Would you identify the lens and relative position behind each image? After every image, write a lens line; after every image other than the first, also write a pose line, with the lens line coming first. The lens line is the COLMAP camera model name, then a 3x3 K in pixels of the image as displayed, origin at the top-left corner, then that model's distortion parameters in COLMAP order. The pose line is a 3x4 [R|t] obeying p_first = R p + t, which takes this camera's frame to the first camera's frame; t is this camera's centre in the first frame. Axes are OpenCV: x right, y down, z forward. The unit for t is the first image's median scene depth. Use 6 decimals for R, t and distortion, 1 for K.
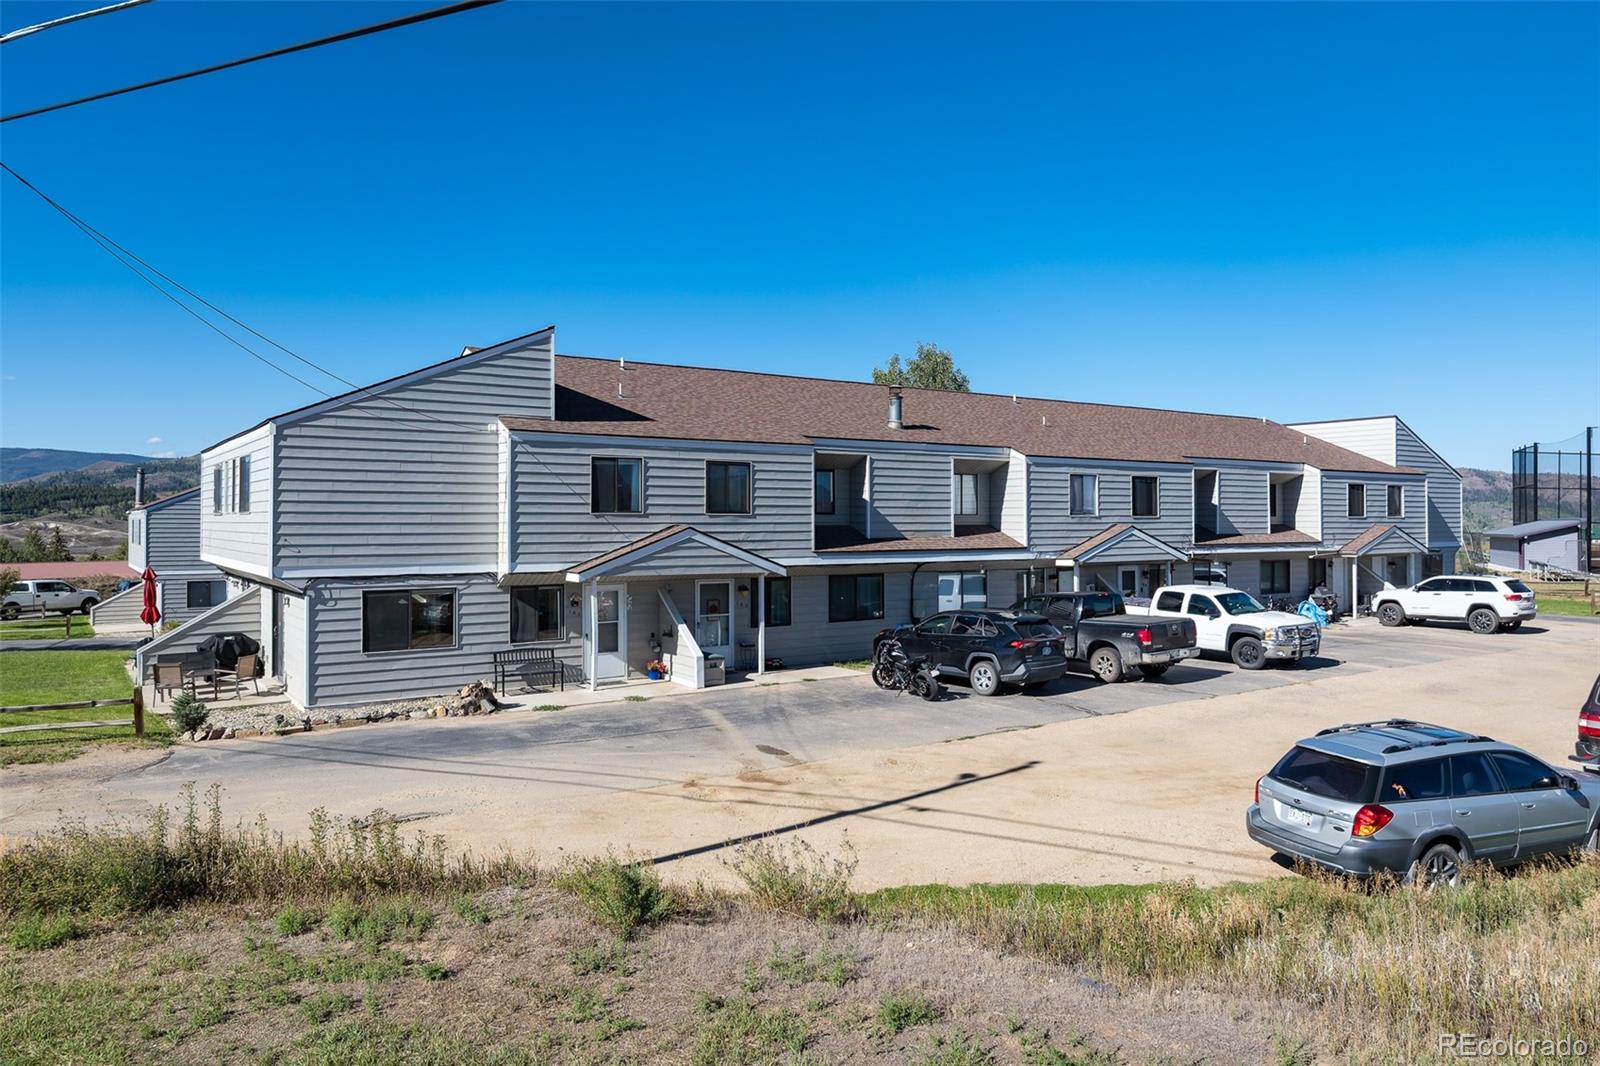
lens RADIAL K [[1102.1, 0, 803.3], [0, 1102.1, 527.0], [0, 0, 1]] dist [-0.021454, -0.002147]
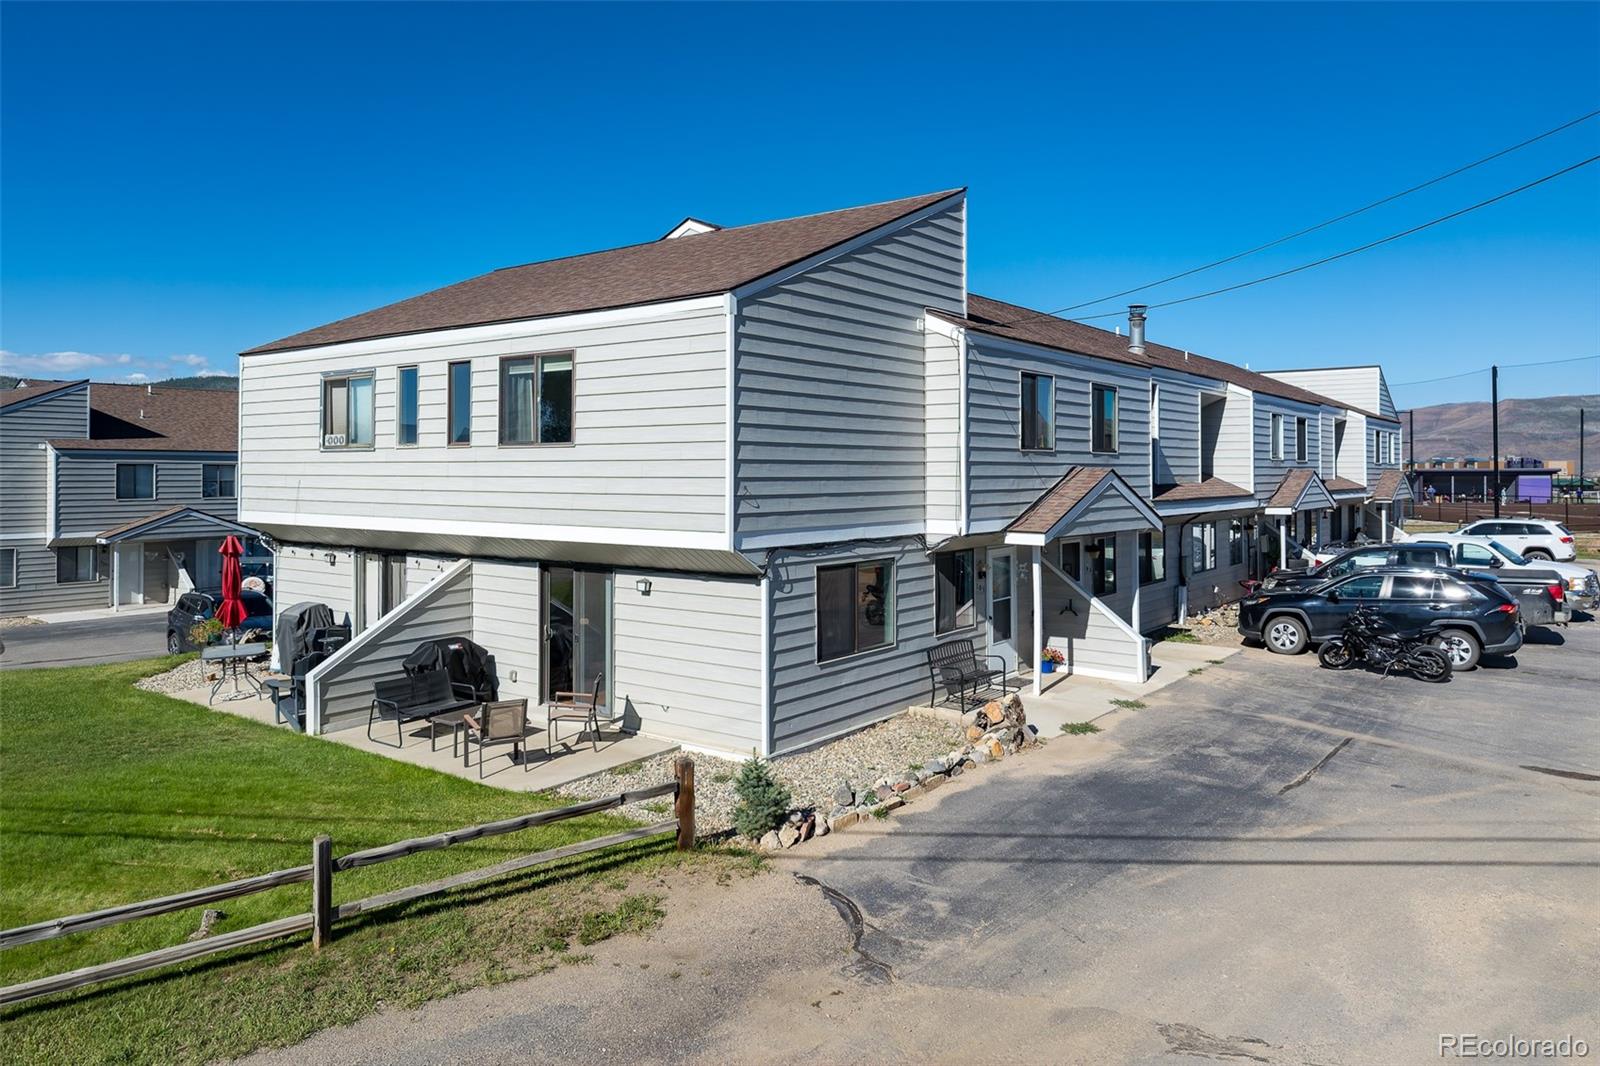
lens RADIAL K [[1102.1, 0, 779.6], [0, 1102.1, 479.0], [0, 0, 1]] dist [-0.021454, -0.002147]
pose [[0.953511, -0.001565, 0.301354, -0.576253], [0.000661, 0.999995, 0.003101, 0.004682], [-0.301357, -0.002758, 0.953507, 0.367816]]
